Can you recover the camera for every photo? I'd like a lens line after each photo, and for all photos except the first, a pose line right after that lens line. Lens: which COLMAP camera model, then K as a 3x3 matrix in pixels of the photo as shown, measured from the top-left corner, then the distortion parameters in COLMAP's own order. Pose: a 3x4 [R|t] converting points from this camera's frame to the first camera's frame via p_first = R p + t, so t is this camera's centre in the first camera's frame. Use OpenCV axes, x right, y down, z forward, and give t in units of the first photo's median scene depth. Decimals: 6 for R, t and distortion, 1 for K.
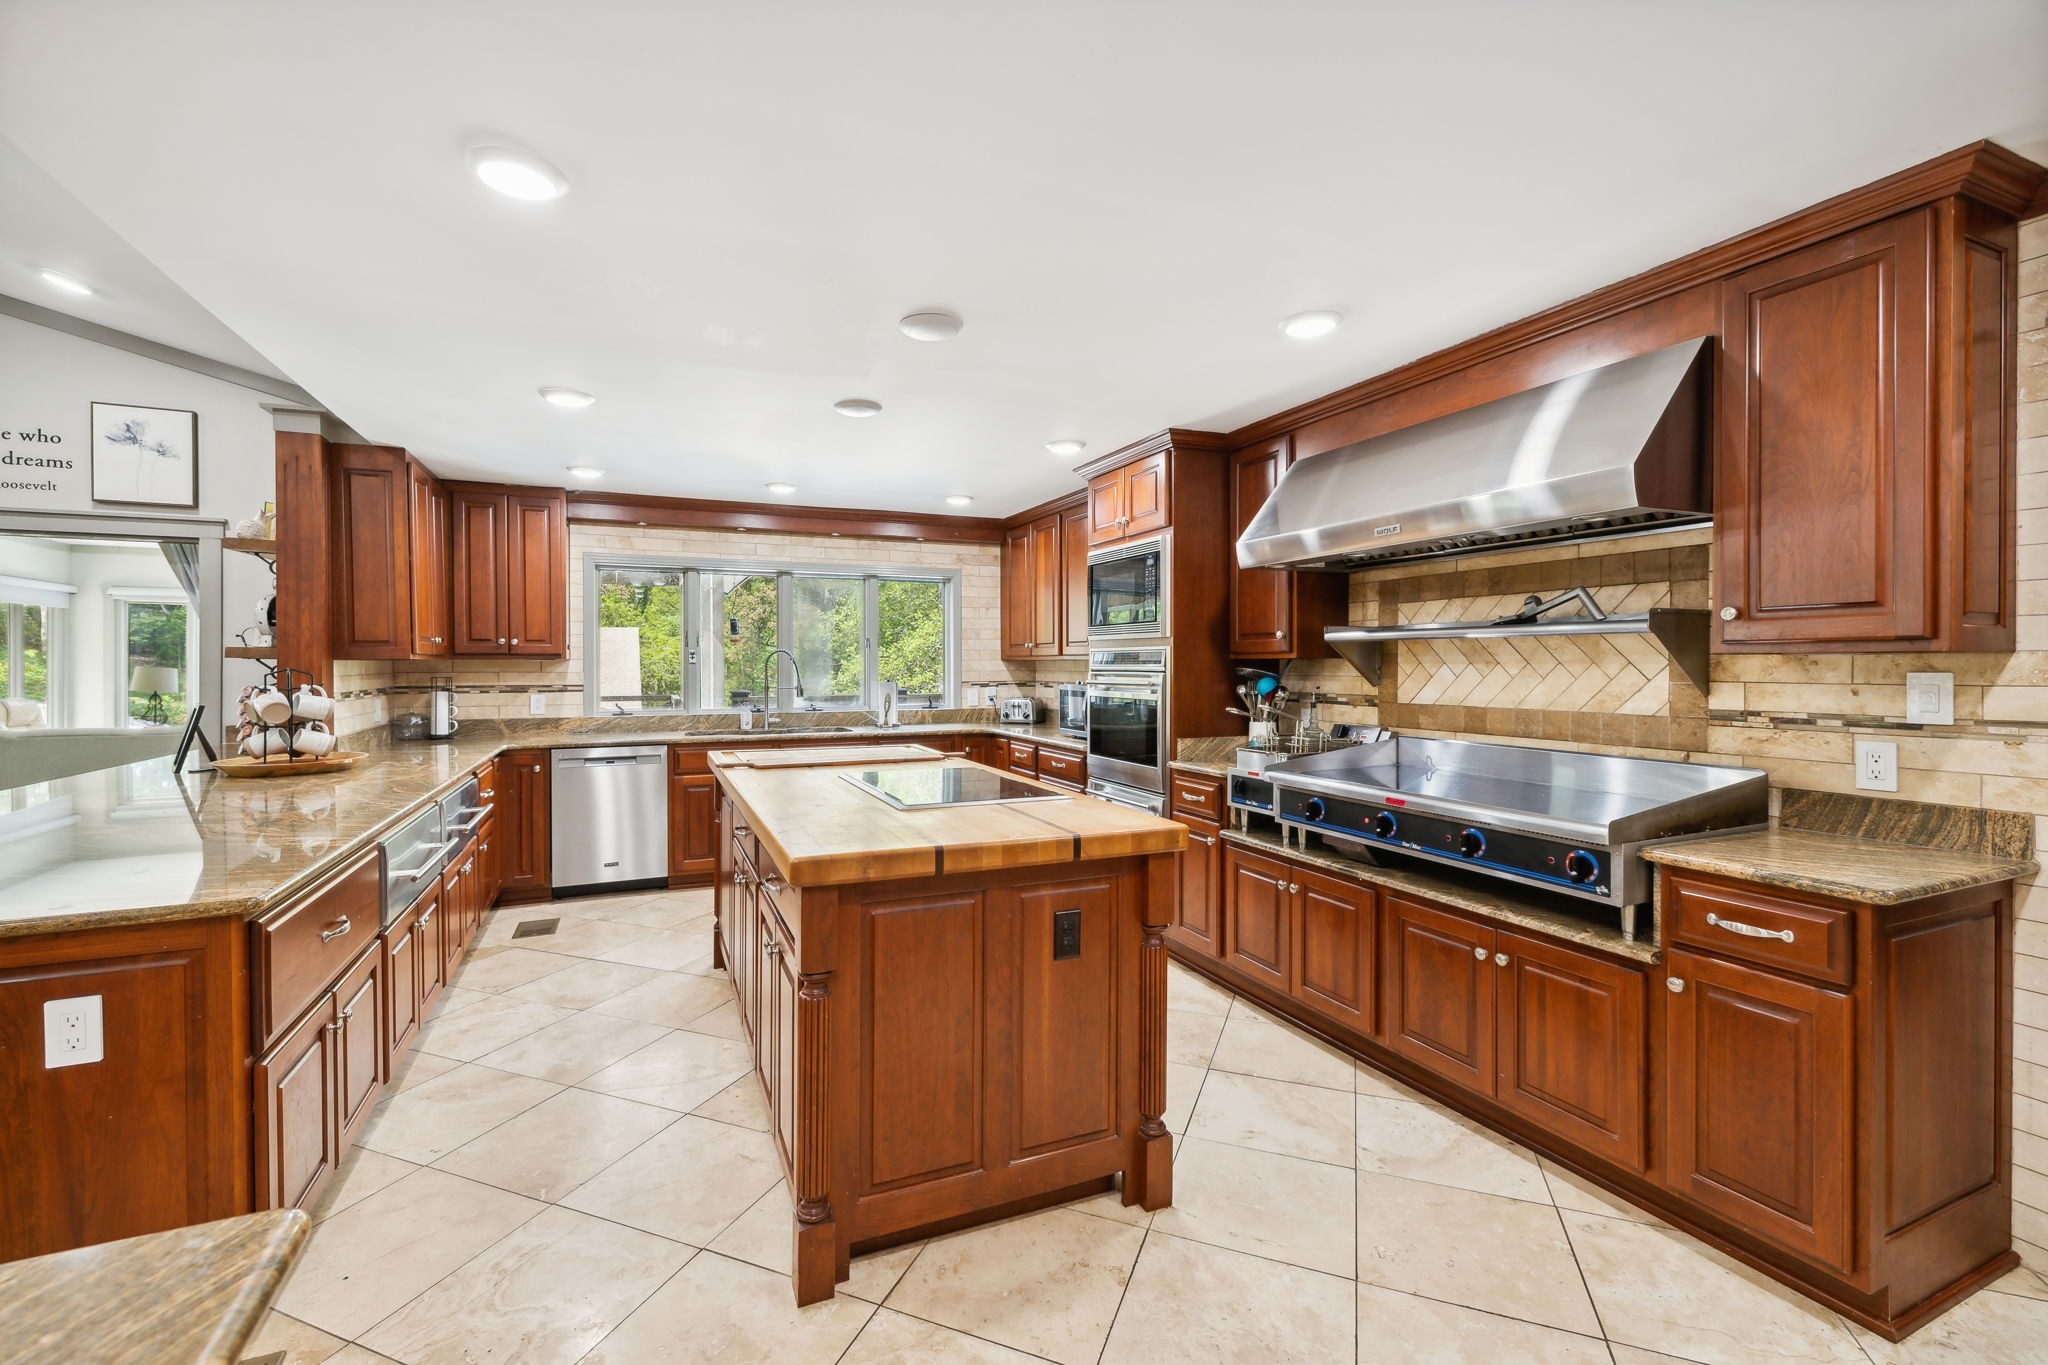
lens RADIAL K [[872.7, 0, 1016.1], [0, 872.7, 661.0], [0, 0, 1]] dist [-0.001580, -0.000705]
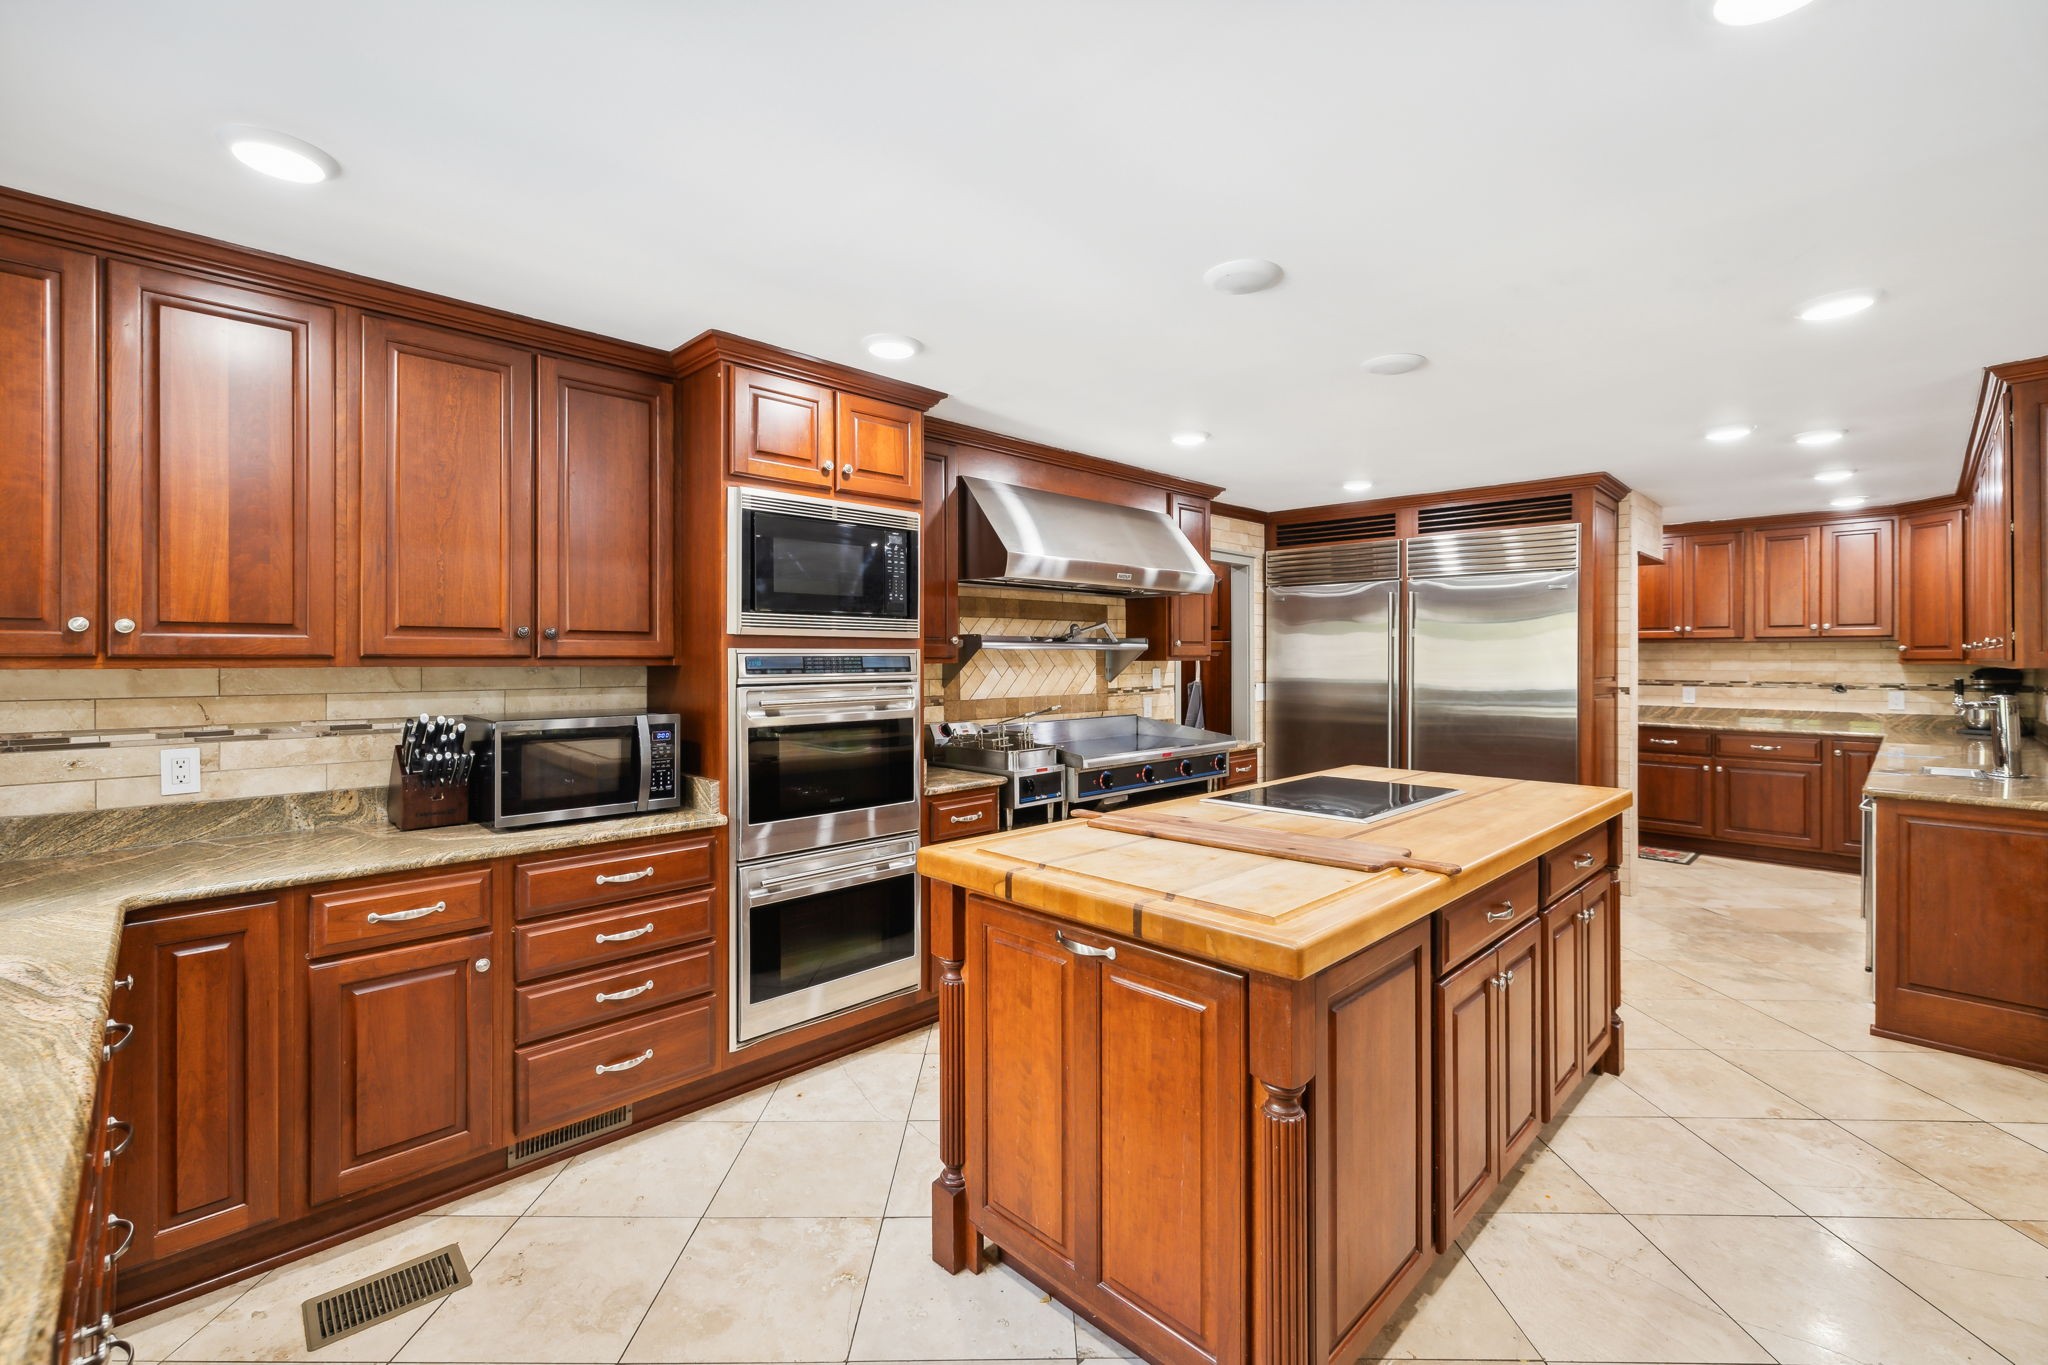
lens RADIAL K [[872.7, 0, 1017.3], [0, 872.7, 664.8], [0, 0, 1]] dist [-0.001580, -0.000705]
pose [[-0.349125, -0.005928, 0.937058, -0.793318], [0.002388, 0.999971, 0.007216, -0.010052], [-0.937073, 0.004757, -0.349100, 1.520356]]
